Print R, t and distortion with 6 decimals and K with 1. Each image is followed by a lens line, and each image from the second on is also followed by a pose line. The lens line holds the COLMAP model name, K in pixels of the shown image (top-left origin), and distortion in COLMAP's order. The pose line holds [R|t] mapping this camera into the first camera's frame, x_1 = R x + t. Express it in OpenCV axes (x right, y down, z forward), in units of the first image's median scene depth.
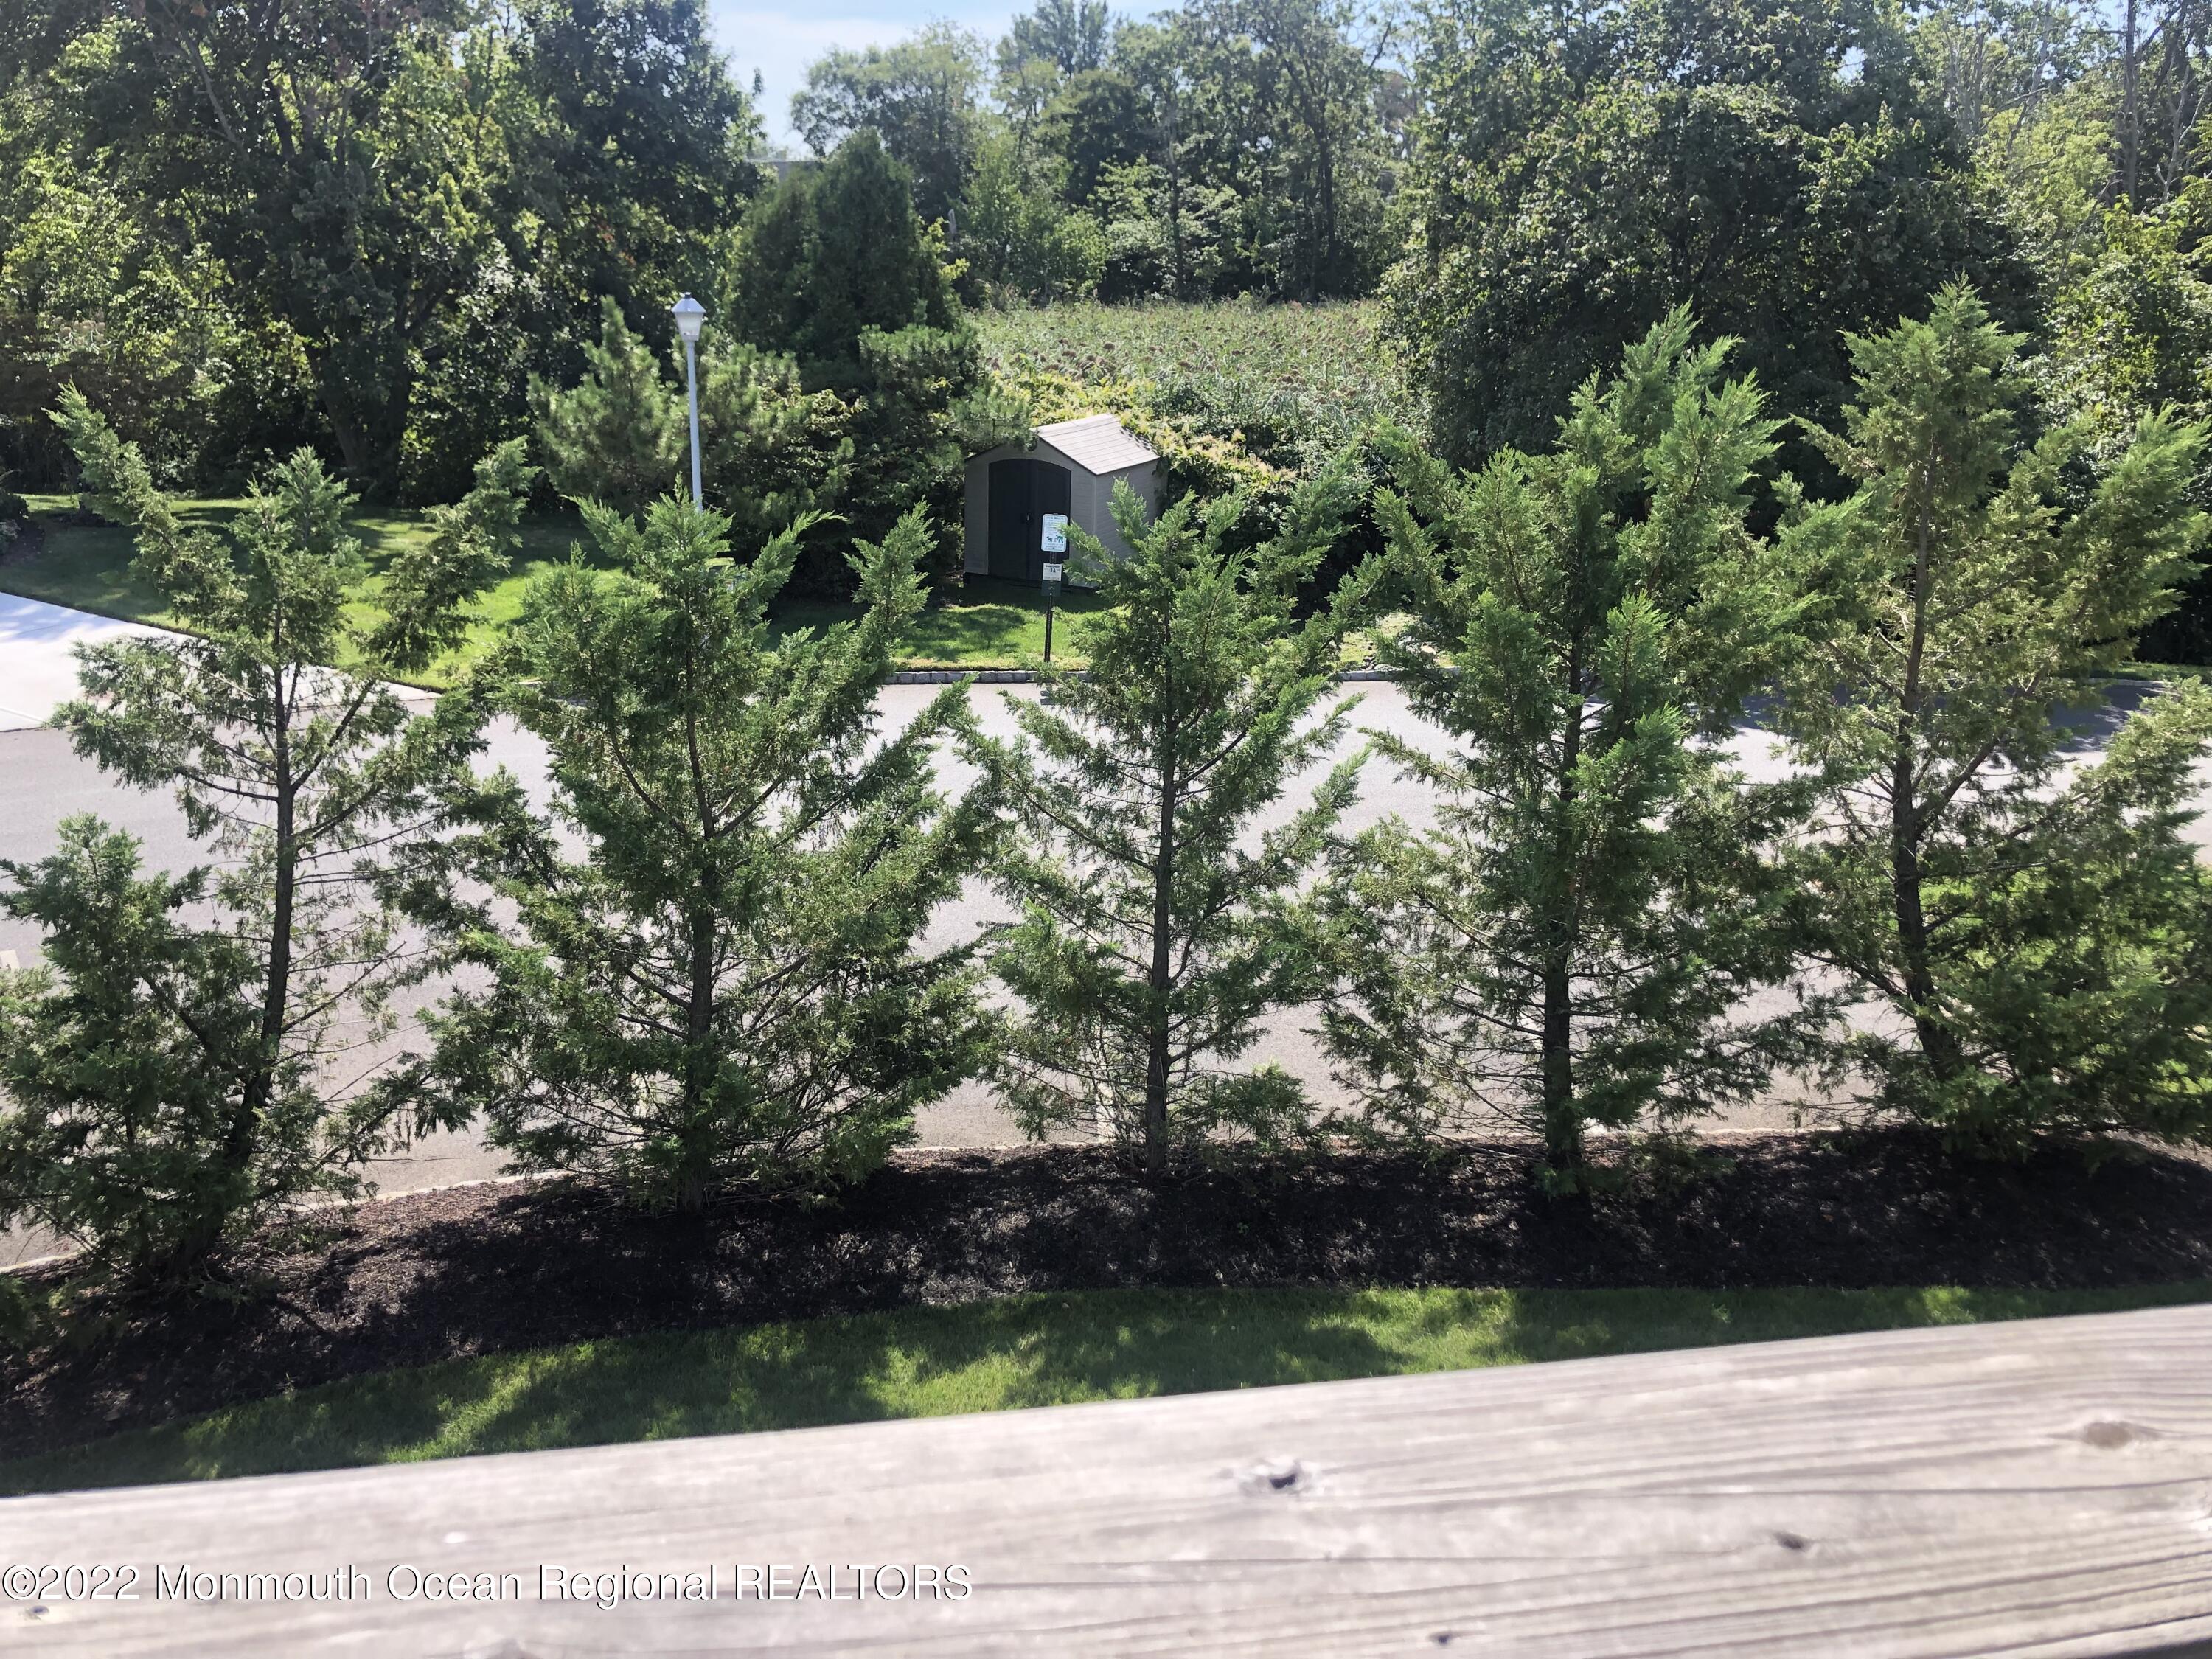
lens RADIAL K [[1847.5, 0, 1105.6], [0, 1847.5, 828.9], [0, 0, 1]] dist [0.009857, -0.005090]
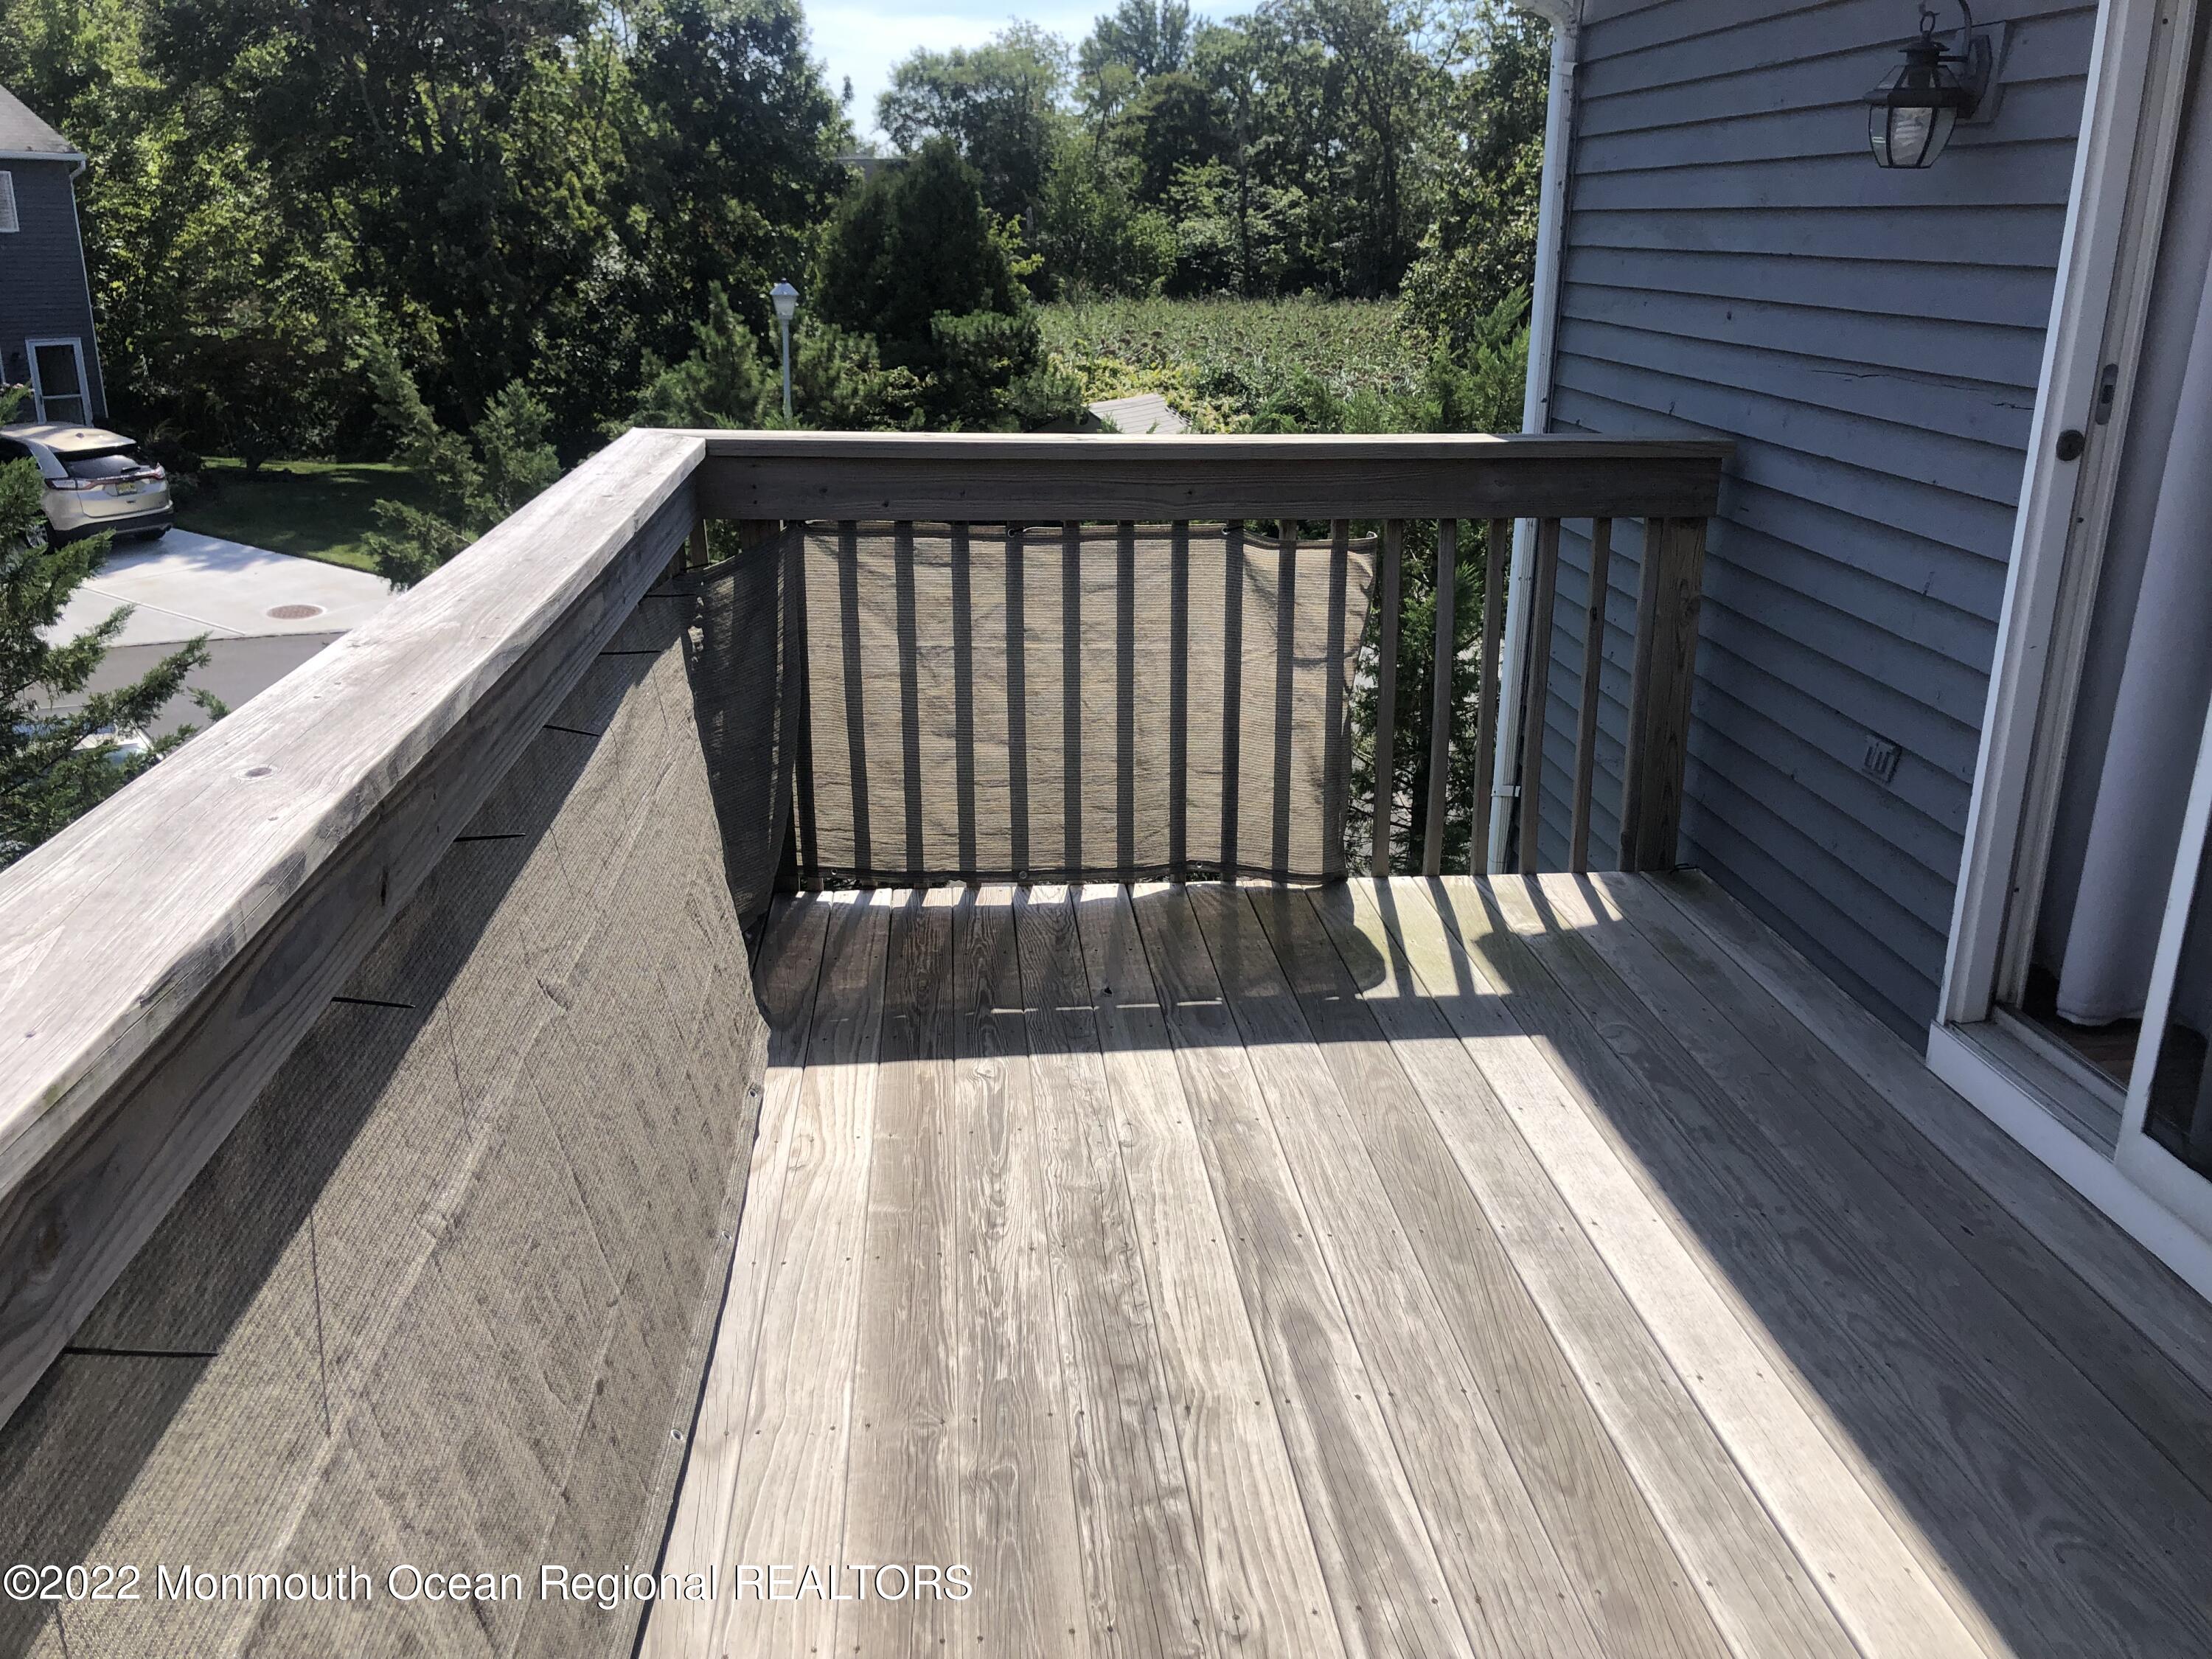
lens RADIAL K [[1847.5, 0, 1107.3], [0, 1847.5, 831.0], [0, 0, 1]] dist [0.009857, -0.005090]
pose [[0.999041, 0.021770, -0.037990, 0.018054], [-0.021689, 0.999762, 0.002548, 0.031283], [0.038036, -0.001722, 0.999275, -0.096729]]
